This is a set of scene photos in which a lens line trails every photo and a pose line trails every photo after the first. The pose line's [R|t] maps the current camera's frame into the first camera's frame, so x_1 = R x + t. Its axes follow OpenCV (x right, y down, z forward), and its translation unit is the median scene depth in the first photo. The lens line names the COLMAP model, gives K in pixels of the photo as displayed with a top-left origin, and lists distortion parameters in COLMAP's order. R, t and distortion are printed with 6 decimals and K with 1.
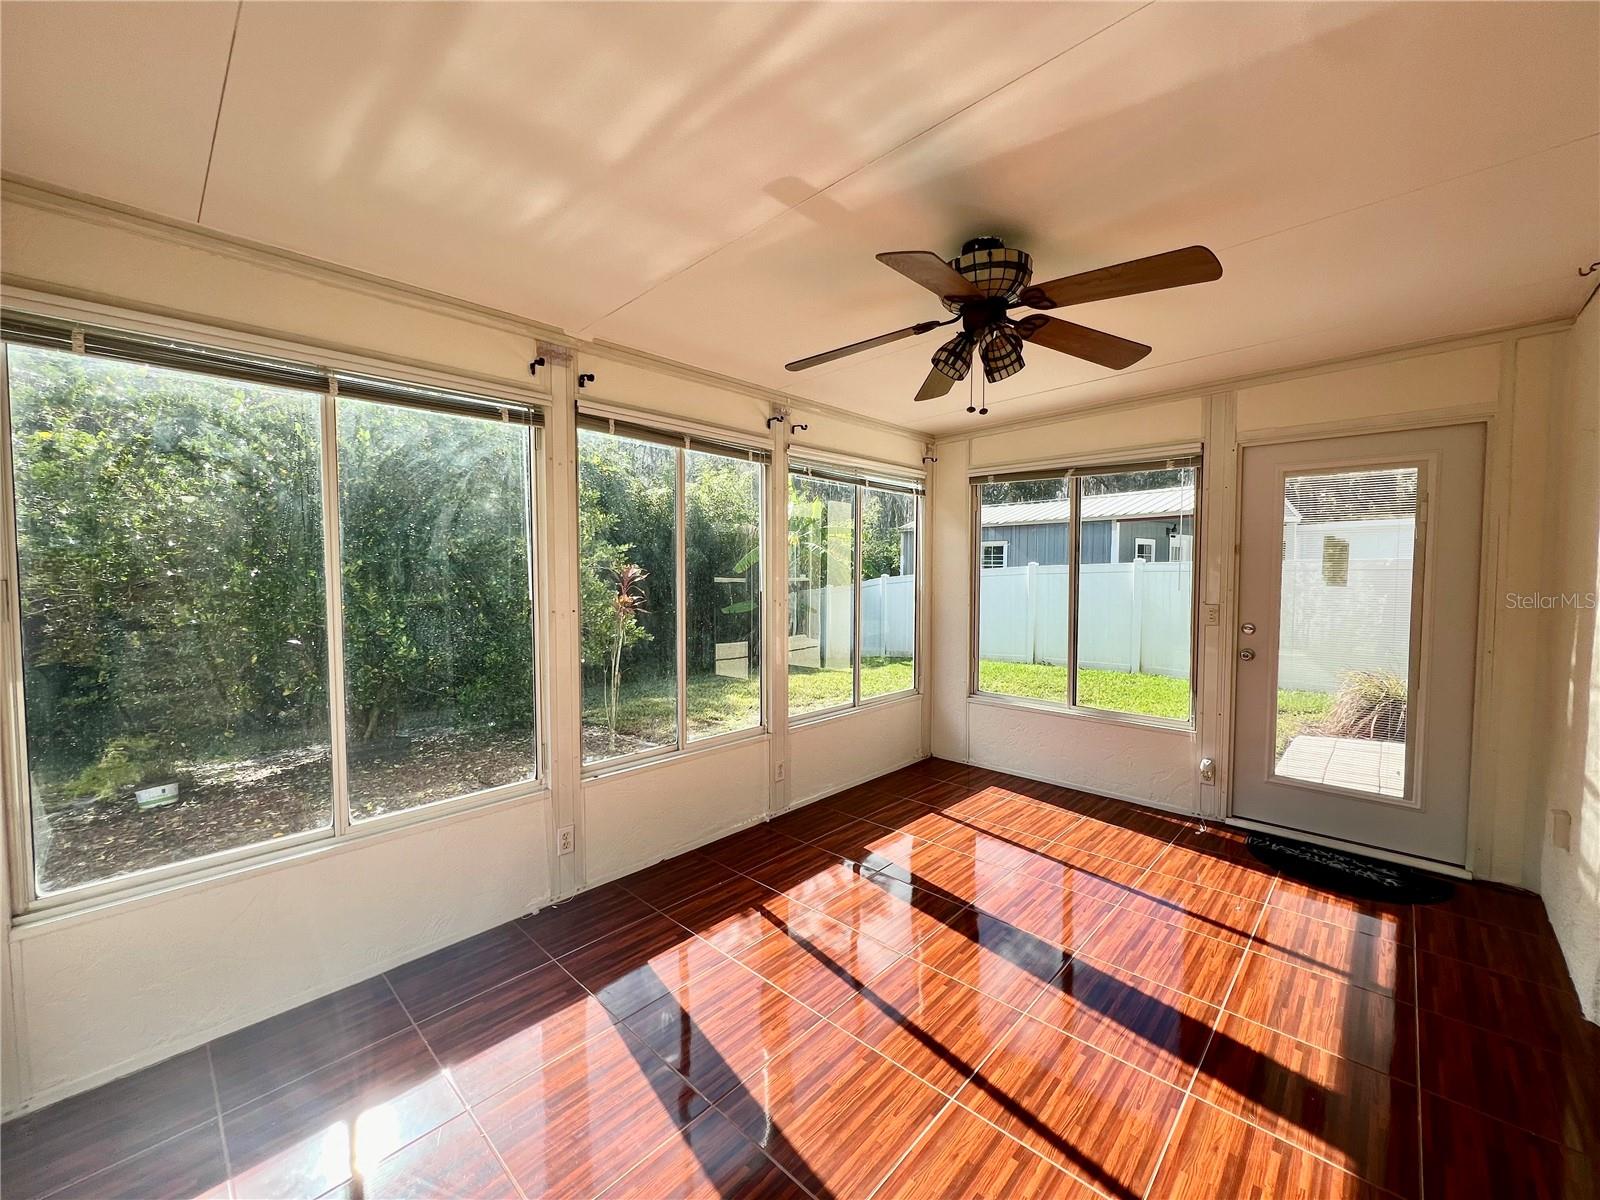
lens RADIAL K [[638.7, 0, 792.1], [0, 638.7, 600.6], [0, 0, 1]] dist [-0.000251, -0.000986]
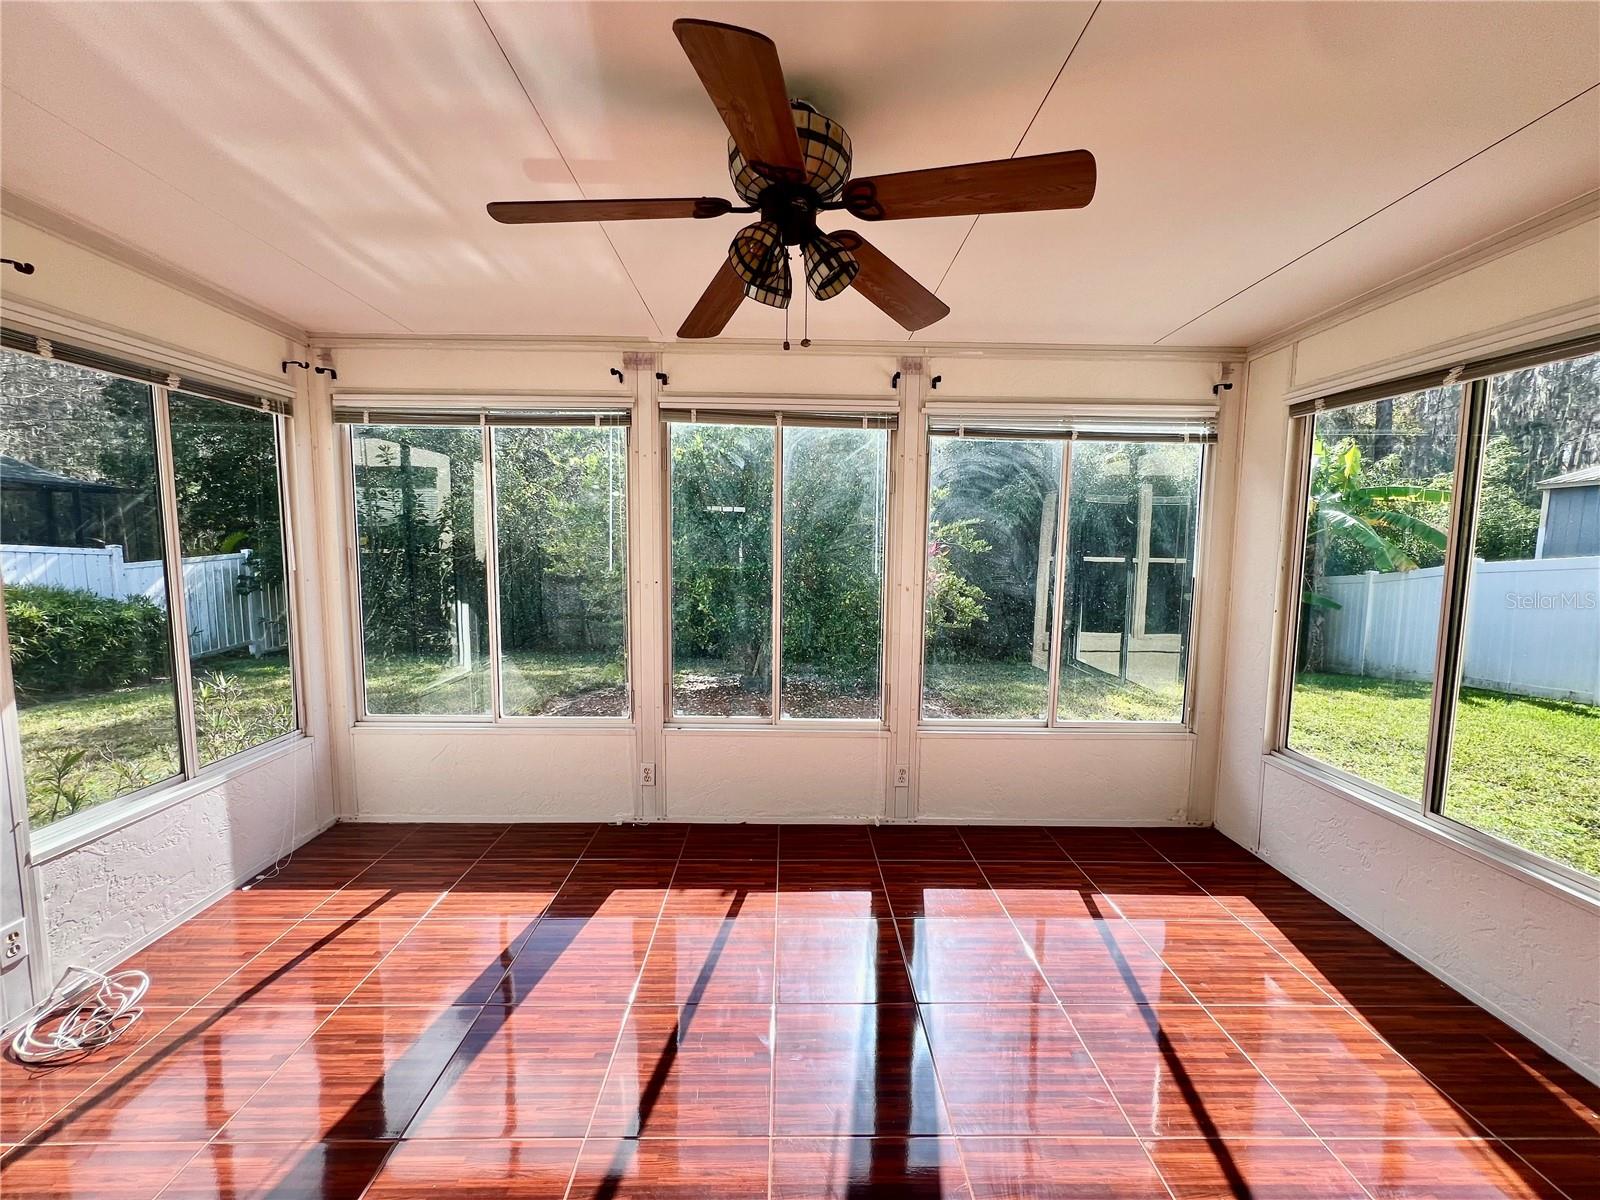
lens RADIAL K [[638.7, 0, 793.0], [0, 638.7, 598.2], [0, 0, 1]] dist [-0.000251, -0.000986]
pose [[0.699420, 0.074160, -0.710853, 0.565482], [-0.046211, 0.997213, 0.058567, -0.028988], [0.713216, -0.008114, 0.700898, 0.312512]]
